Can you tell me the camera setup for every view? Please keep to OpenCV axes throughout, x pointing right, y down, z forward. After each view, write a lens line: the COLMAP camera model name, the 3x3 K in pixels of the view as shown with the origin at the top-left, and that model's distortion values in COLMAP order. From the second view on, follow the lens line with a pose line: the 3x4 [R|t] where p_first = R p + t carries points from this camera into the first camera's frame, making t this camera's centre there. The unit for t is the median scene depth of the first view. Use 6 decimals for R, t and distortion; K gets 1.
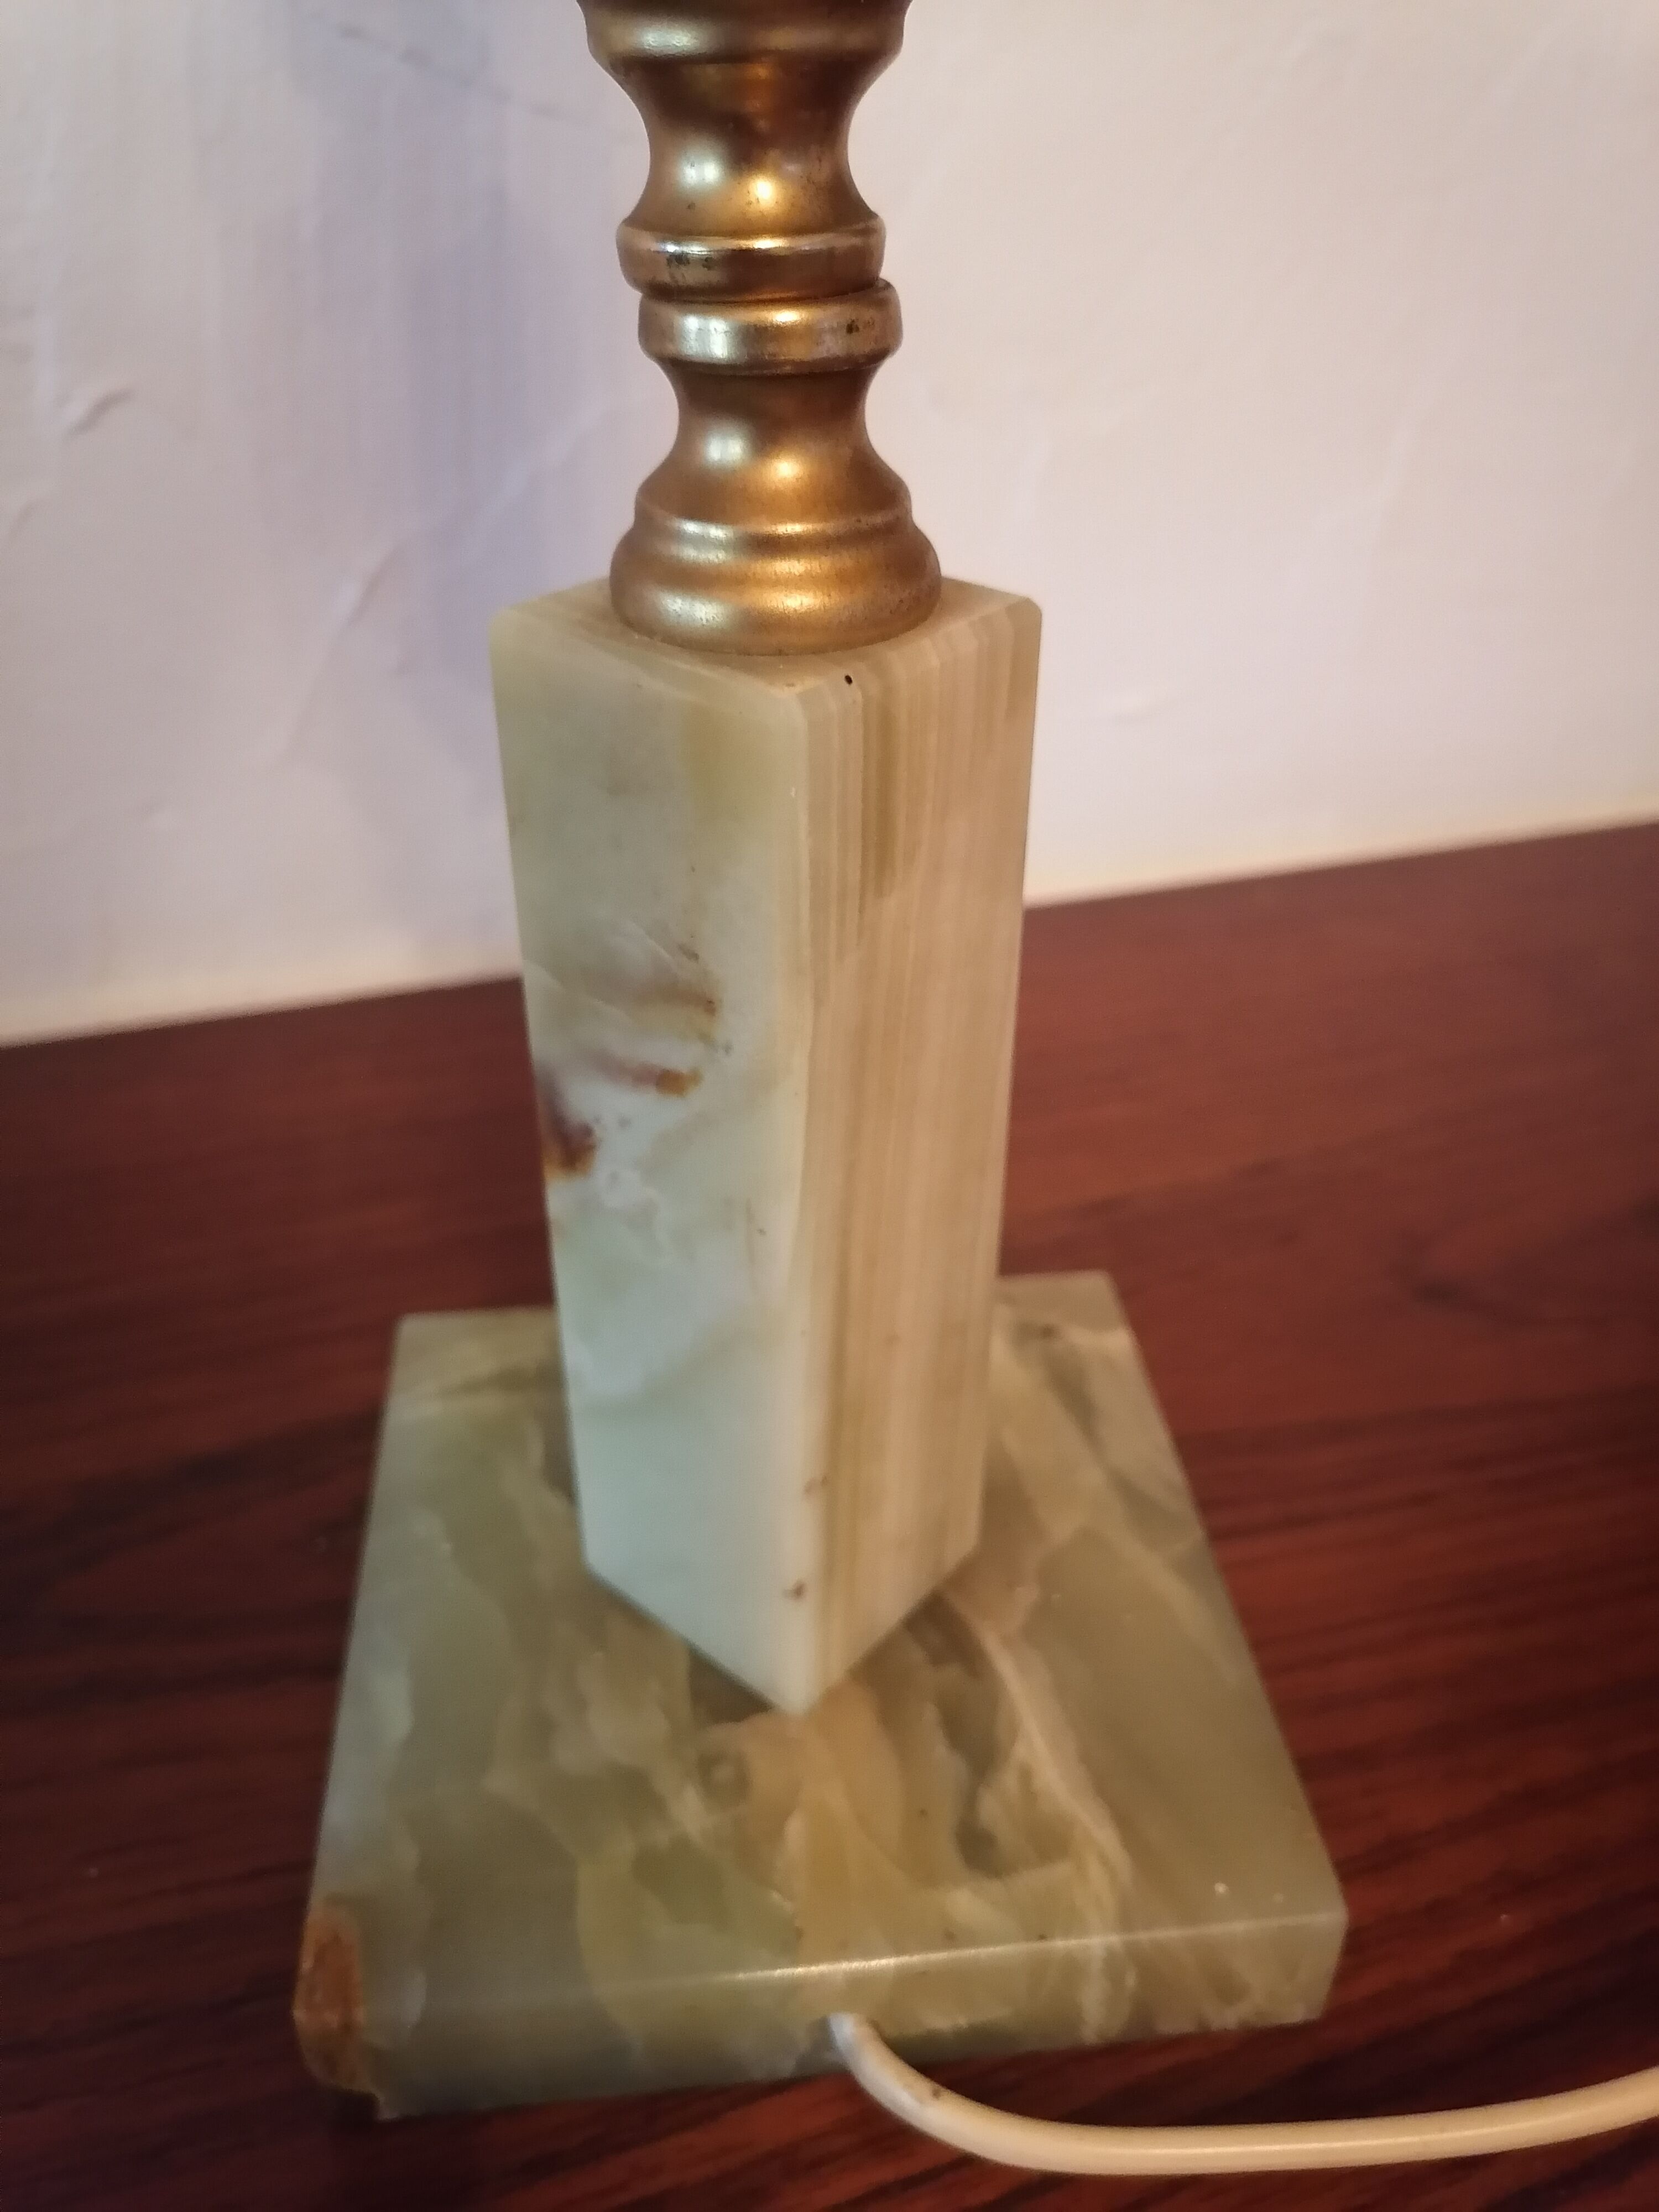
lens RADIAL K [[1781.0, 0, 822.9], [0, 1781.0, 1161.4], [0, 0, 1]] dist [0.011311, 0.002446]
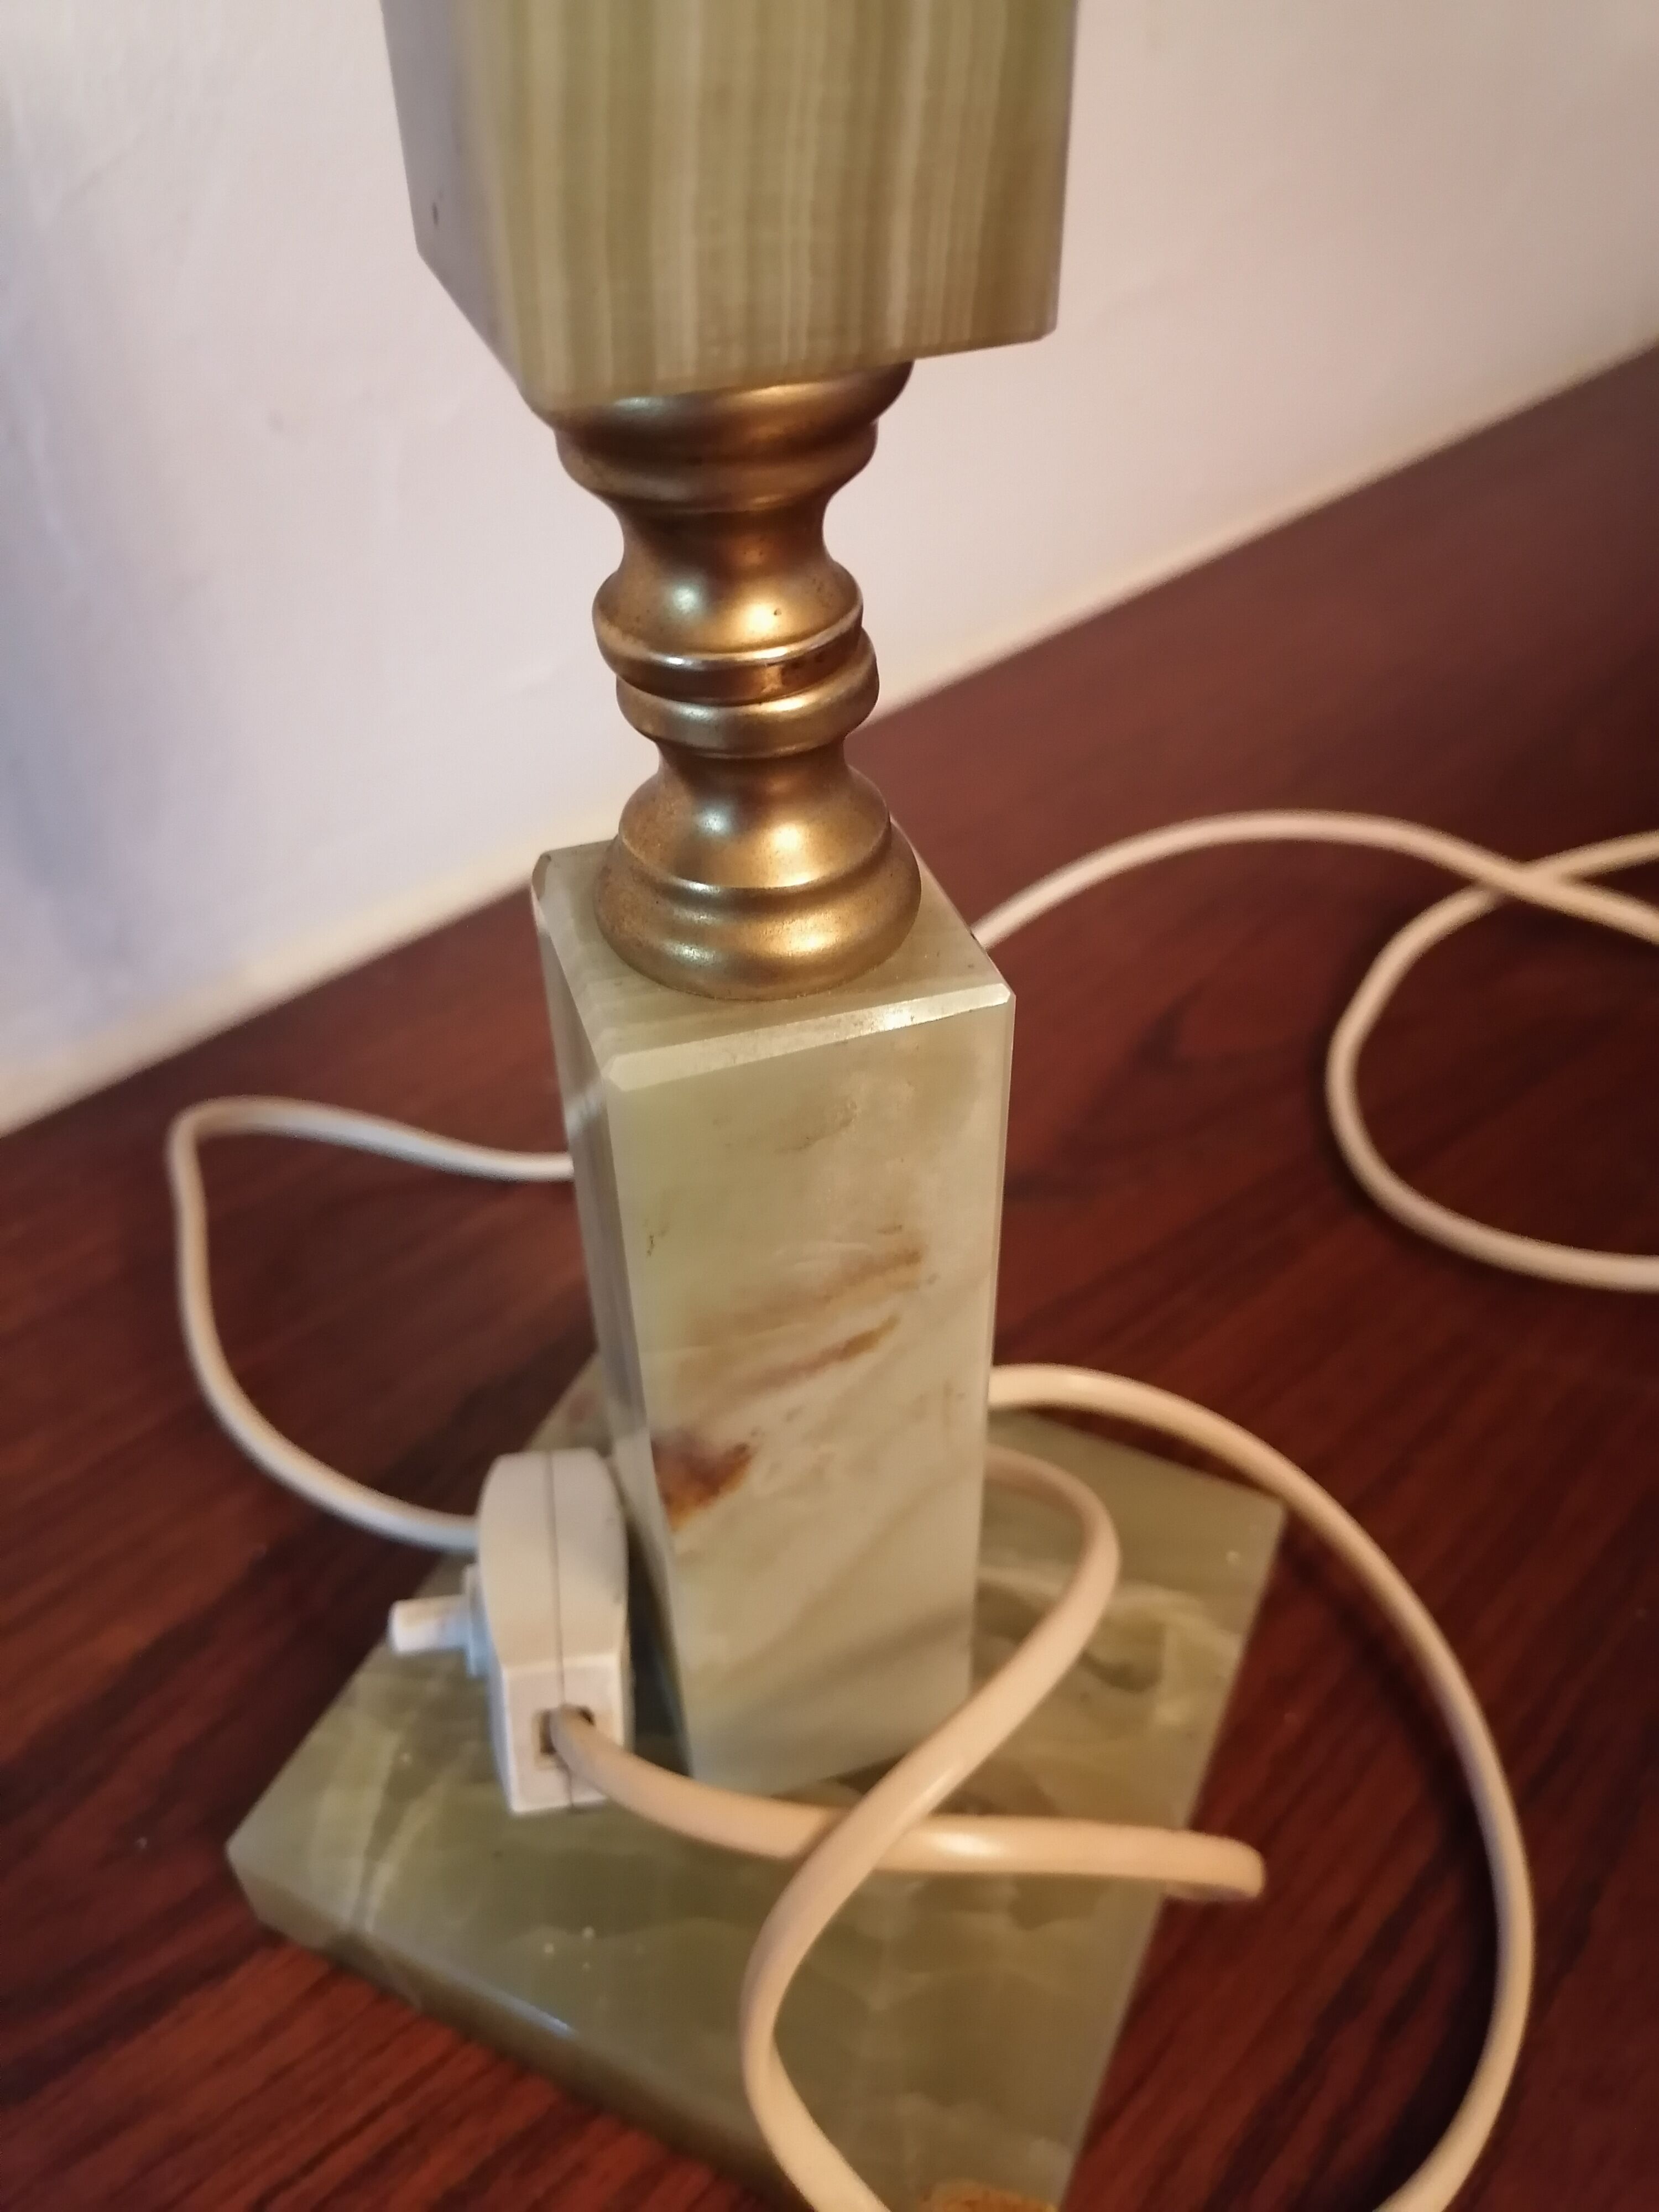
lens RADIAL K [[1749.1, 0, 822.0], [0, 1749.1, 1124.5], [0, 0, 1]] dist [0.001812, 0.001260]
pose [[0.512358, -0.566670, 0.645271, -0.683894], [0.510815, 0.805109, 0.301441, -0.468558], [-0.690331, 0.175169, 0.701968, 0.256141]]
